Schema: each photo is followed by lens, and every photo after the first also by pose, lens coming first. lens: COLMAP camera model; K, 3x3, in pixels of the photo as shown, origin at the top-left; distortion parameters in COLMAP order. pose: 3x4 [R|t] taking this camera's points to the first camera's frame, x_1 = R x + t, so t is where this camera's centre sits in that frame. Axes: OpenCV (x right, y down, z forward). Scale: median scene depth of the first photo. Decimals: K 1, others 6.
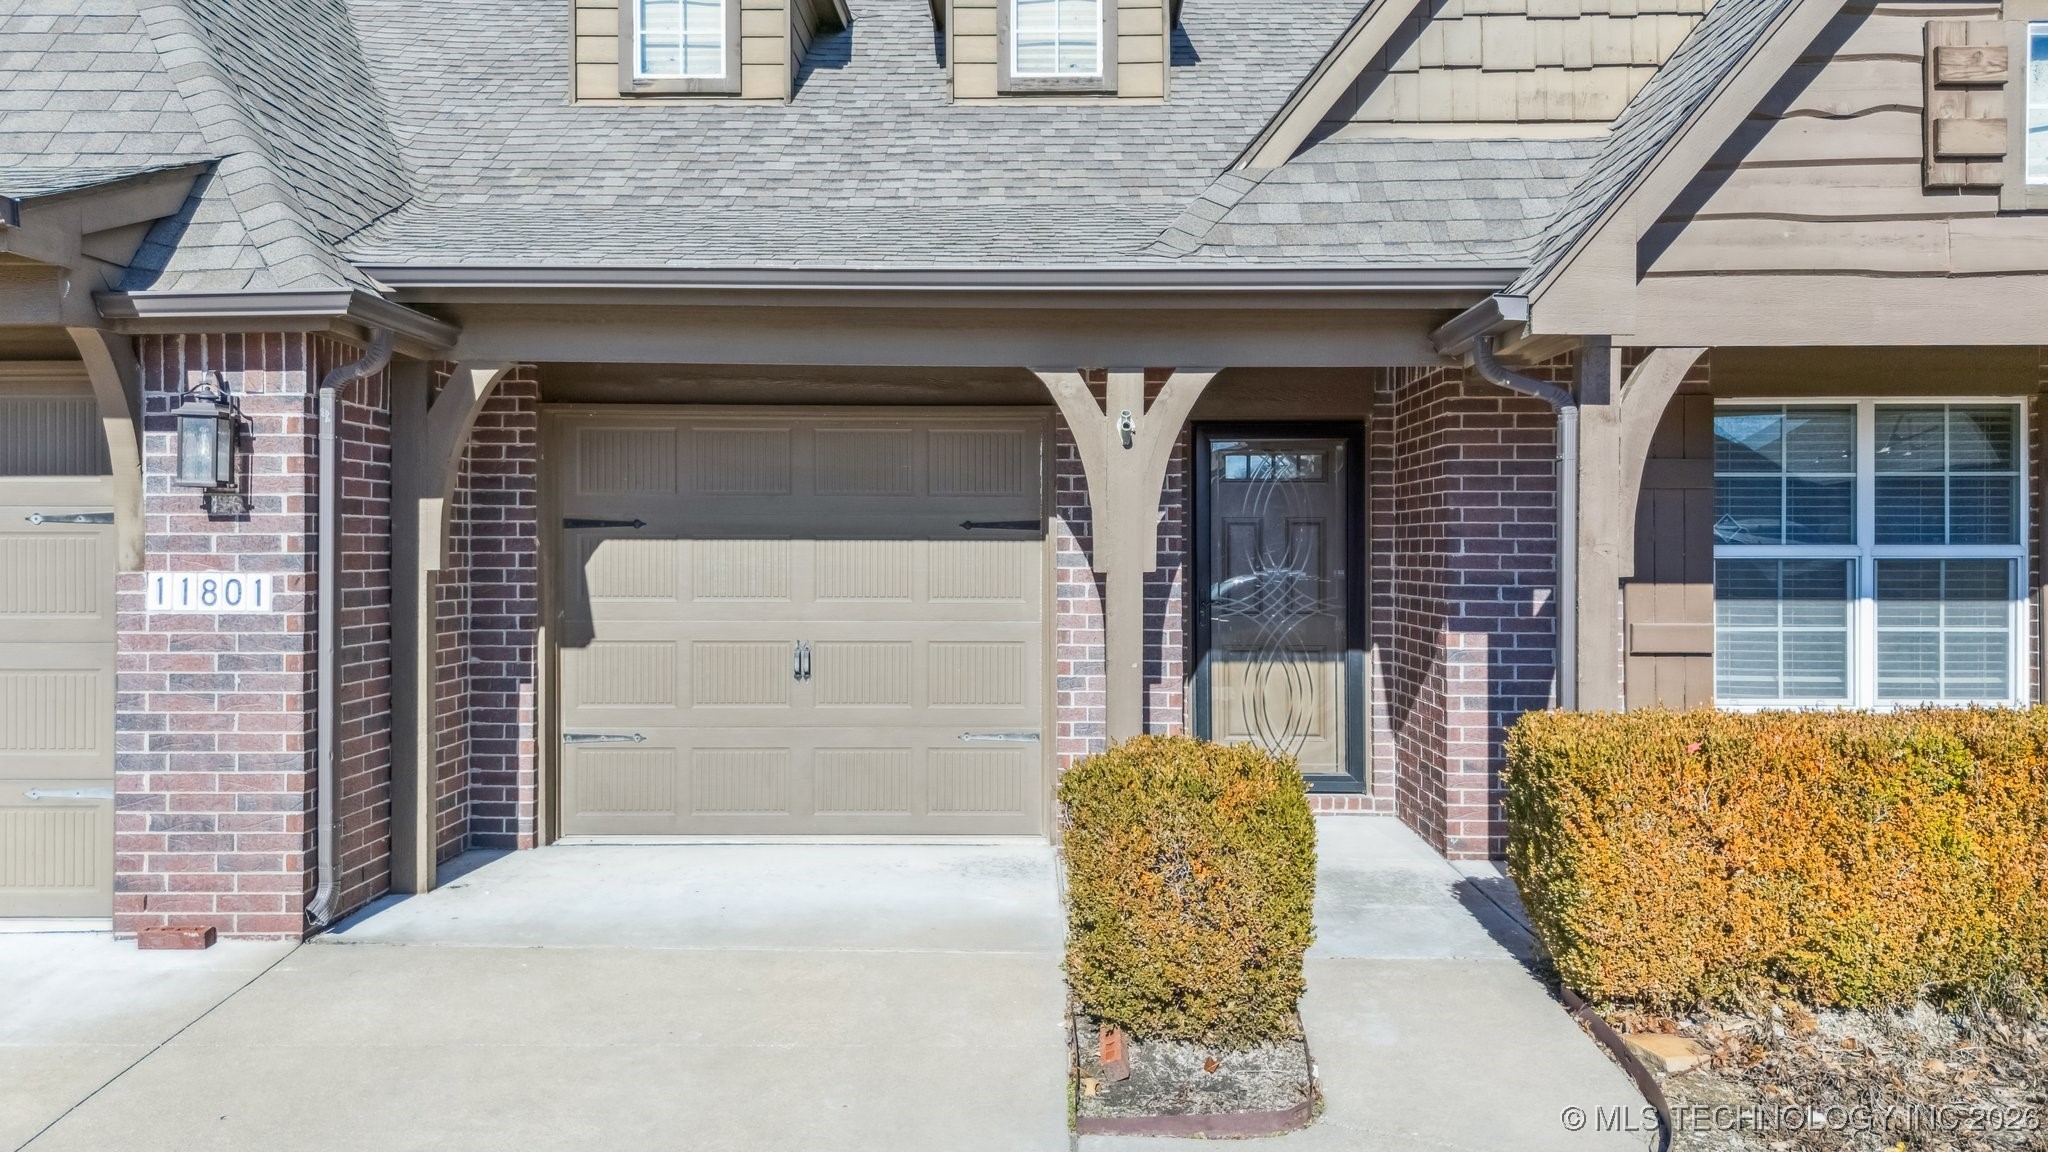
lens RADIAL K [[1511.3, 0, 1020.7], [0, 1511.3, 557.7], [0, 0, 1]] dist [0.063885, -0.051214]
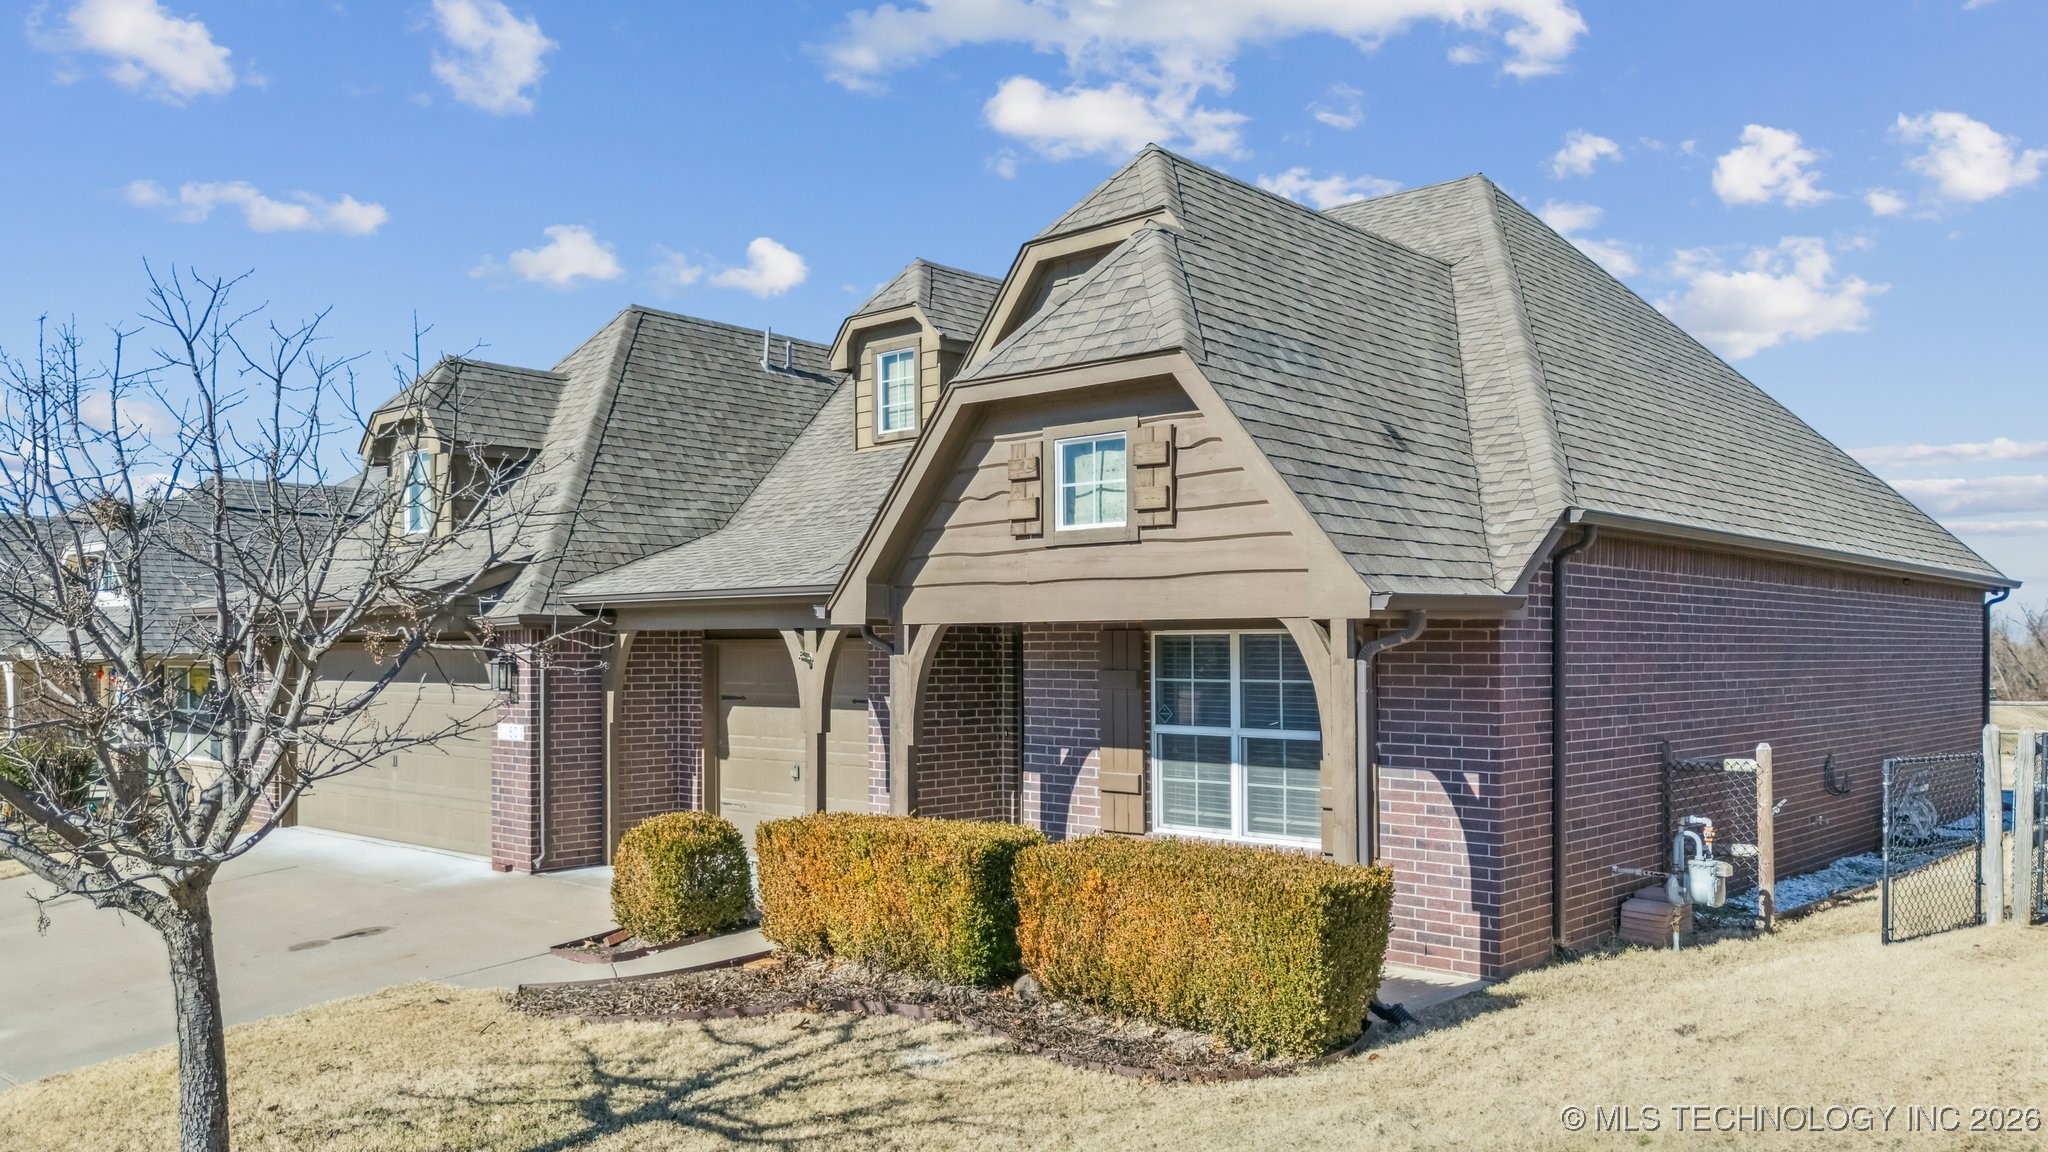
lens RADIAL K [[1511.3, 0, 1011.1], [0, 1511.3, 580.0], [0, 0, 1]] dist [0.063885, -0.051214]
pose [[0.743761, -0.034814, -0.667538, 1.528359], [-0.004388, 0.998367, -0.056956, -0.074276], [0.668431, 0.045291, 0.742394, -0.283590]]
